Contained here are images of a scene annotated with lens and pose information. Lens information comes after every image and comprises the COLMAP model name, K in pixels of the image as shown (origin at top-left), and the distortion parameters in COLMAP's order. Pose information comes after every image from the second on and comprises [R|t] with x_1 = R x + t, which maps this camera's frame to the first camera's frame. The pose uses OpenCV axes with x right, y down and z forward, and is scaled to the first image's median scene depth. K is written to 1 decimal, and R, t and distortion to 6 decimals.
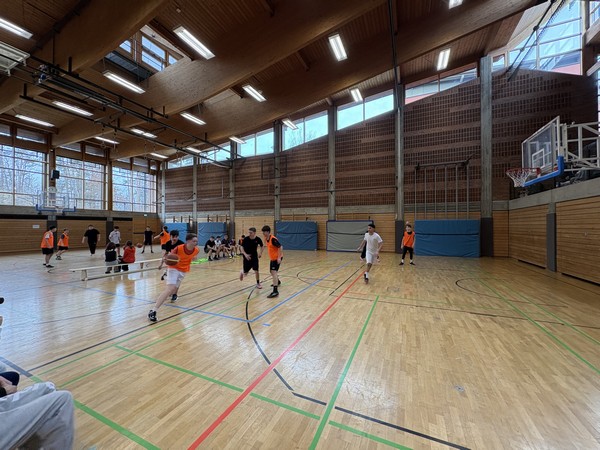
lens RADIAL K [[239.0, 0, 300.8], [0, 239.0, 224.3], [0, 0, 1]] dist [0.000560, 0.000629]
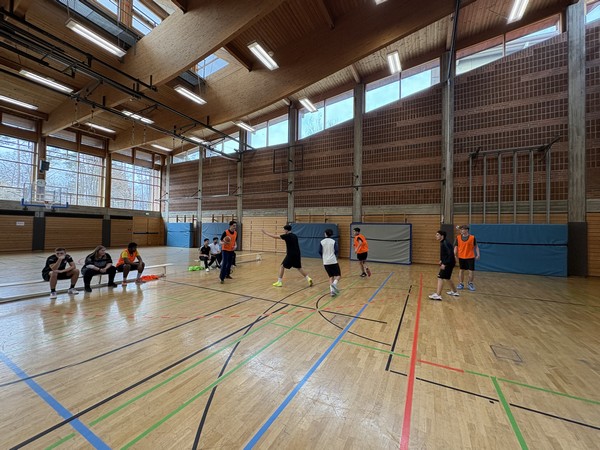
lens RADIAL K [[239.0, 0, 300.2], [0, 239.0, 224.0], [0, 0, 1]] dist [0.000560, 0.000629]
pose [[0.997712, 0.018695, -0.064975, -0.012330], [-0.019665, 0.999704, -0.014333, 0.004174], [0.064687, 0.015578, 0.997784, 0.207102]]
